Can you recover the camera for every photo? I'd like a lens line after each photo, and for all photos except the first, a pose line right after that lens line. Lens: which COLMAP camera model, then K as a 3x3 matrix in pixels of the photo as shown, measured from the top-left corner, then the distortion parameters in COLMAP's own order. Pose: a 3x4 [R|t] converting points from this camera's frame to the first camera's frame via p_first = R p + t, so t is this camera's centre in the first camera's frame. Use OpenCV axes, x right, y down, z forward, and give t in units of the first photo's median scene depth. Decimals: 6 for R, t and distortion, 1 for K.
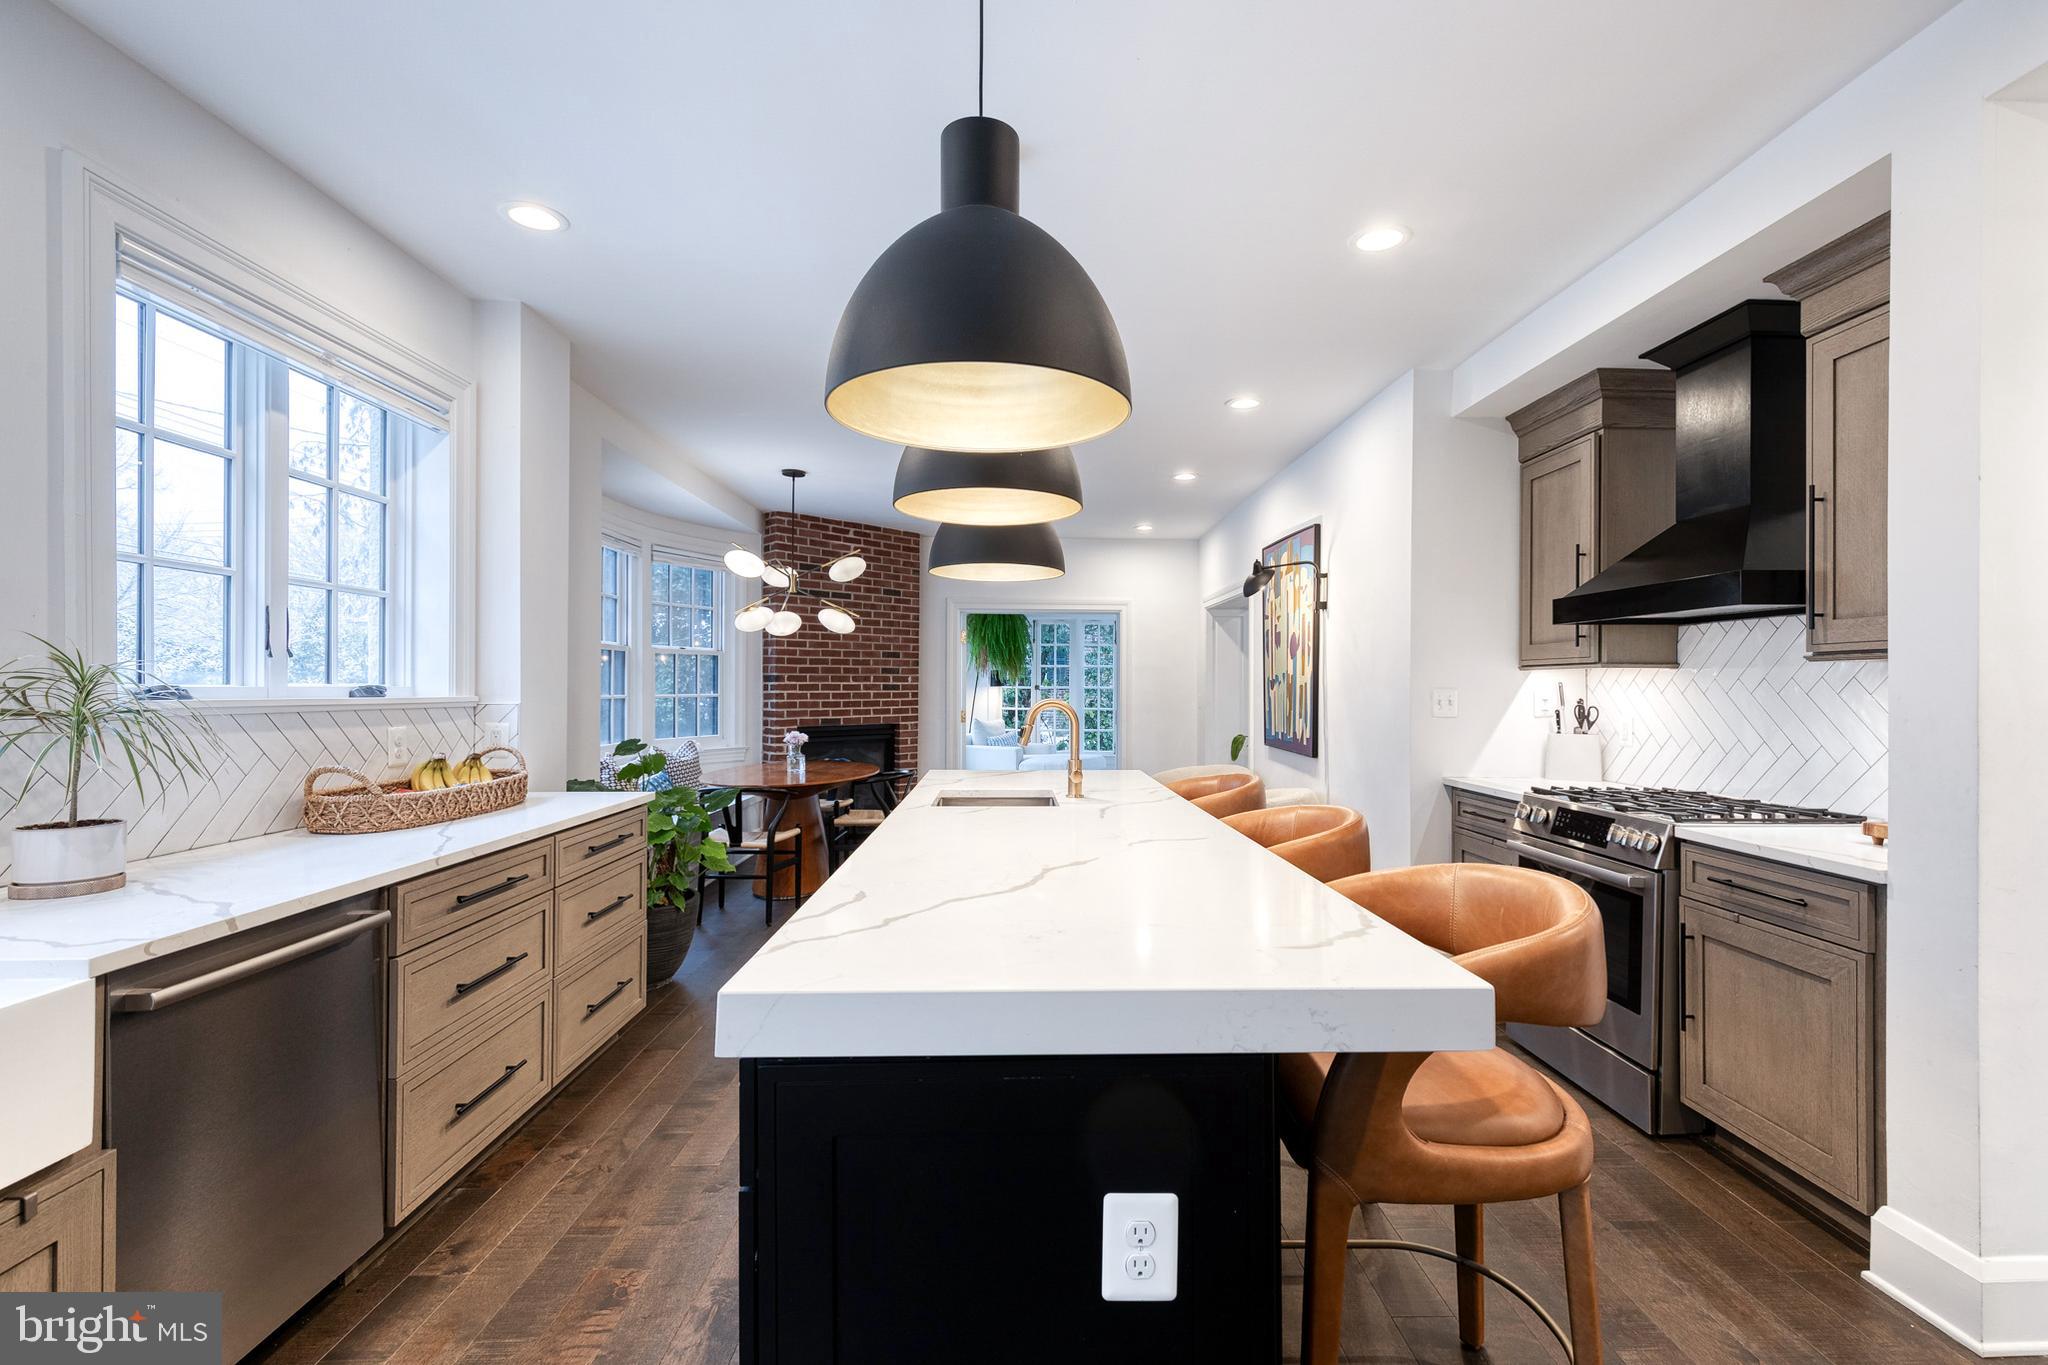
lens RADIAL K [[914.5, 0, 1024.0], [0, 914.5, 682.5], [0, 0, 1]] dist [0.009781, -0.000244]
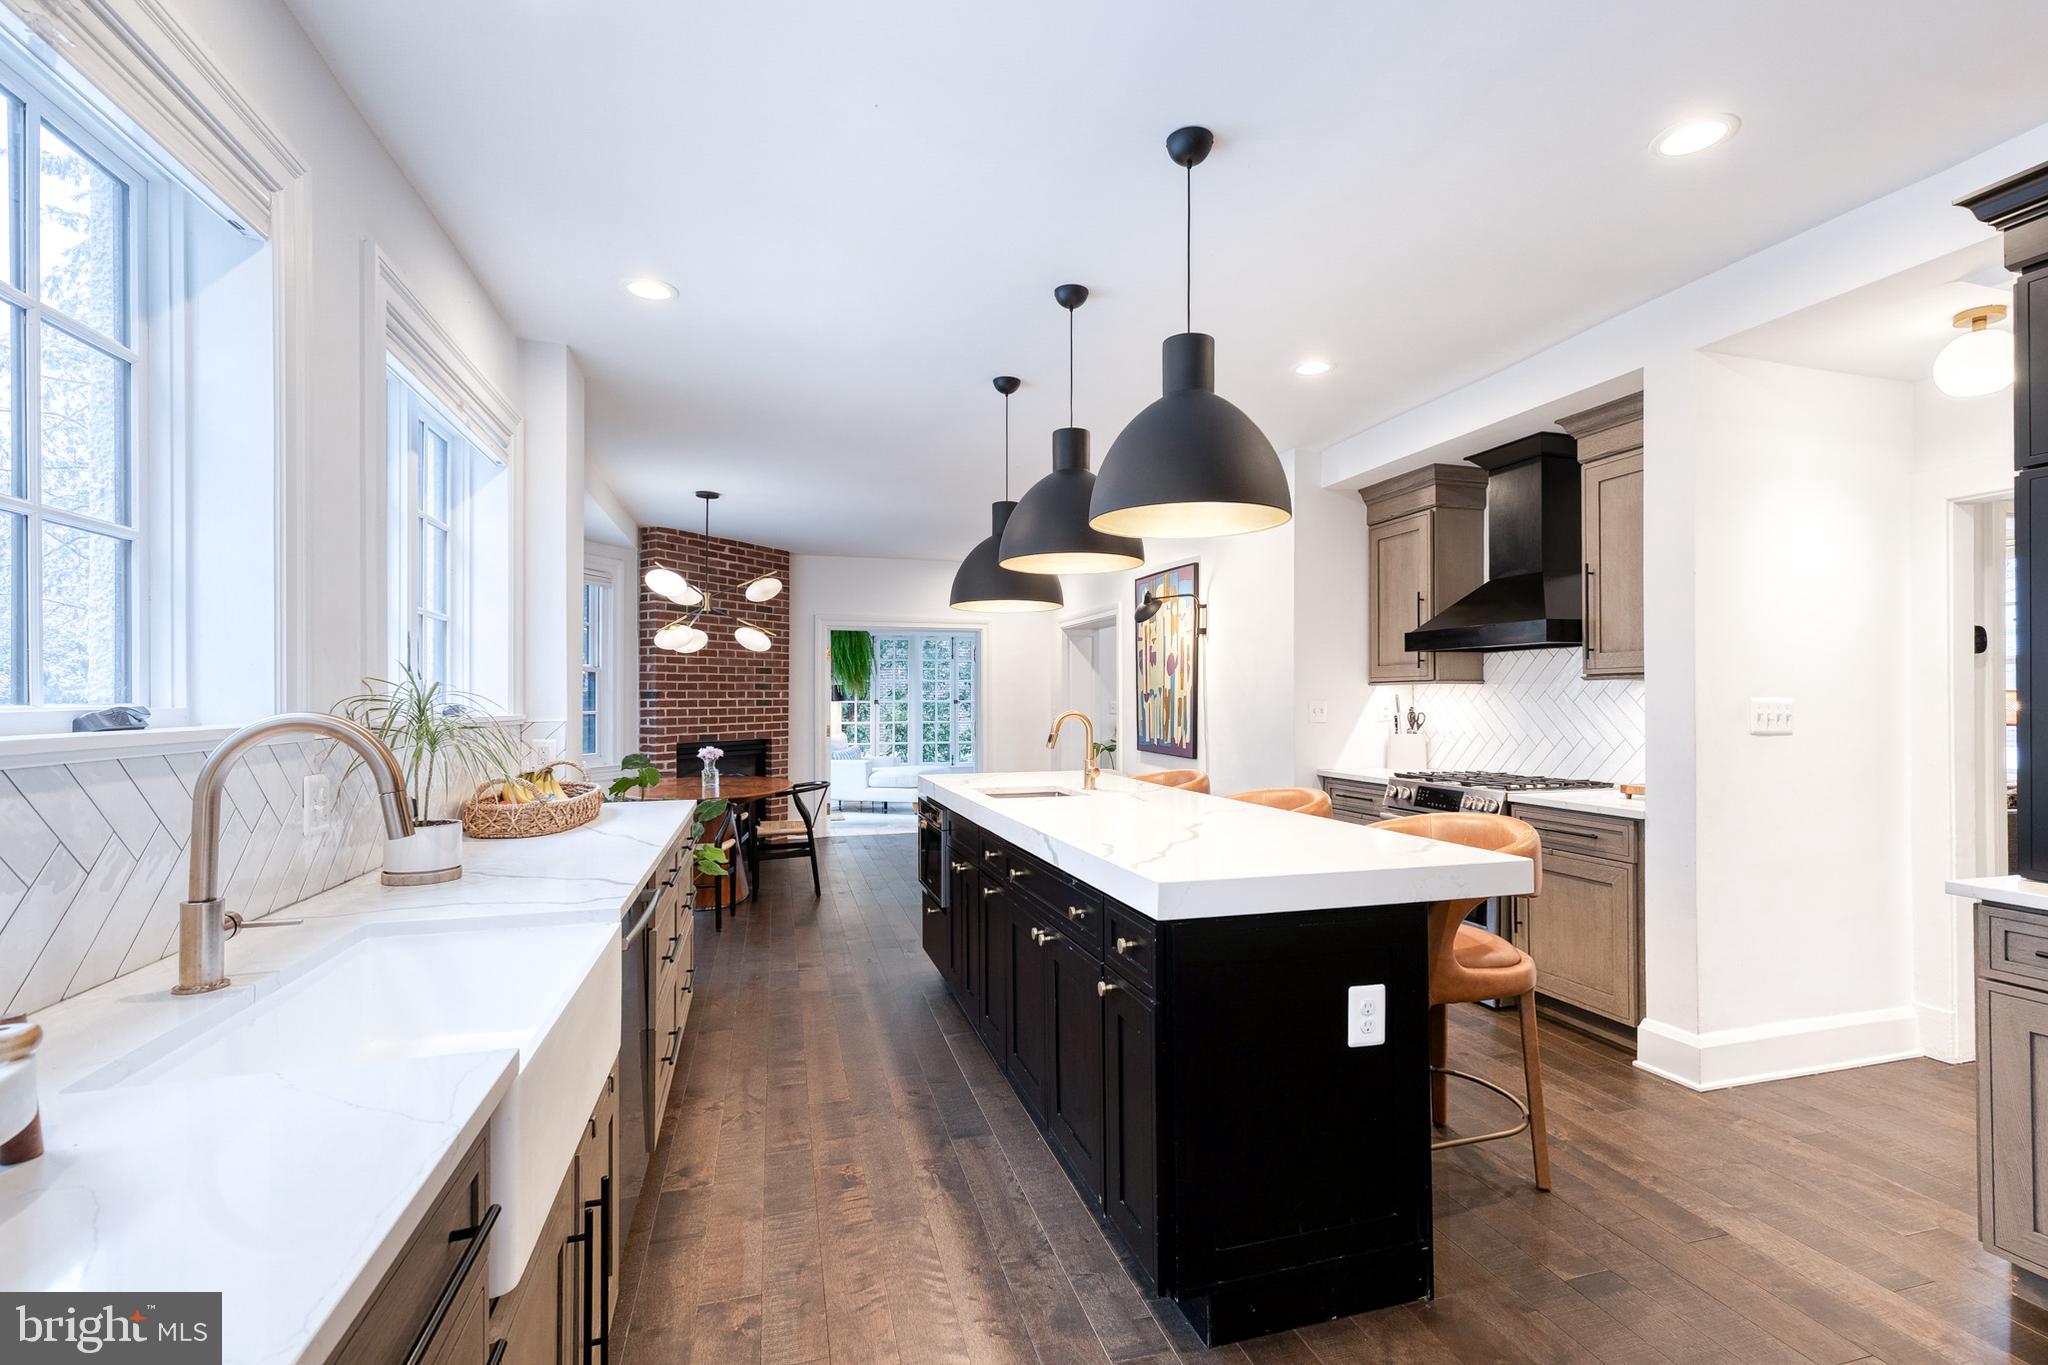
lens RADIAL K [[933.6, 0, 1027.2], [0, 933.6, 695.1], [0, 0, 1]] dist [0.011936, 0.000000]
pose [[0.968328, -0.006512, 0.249596, -0.262924], [0.006736, 0.999977, -0.000042, -0.002998], [-0.249590, 0.001722, 0.968350, -0.162496]]
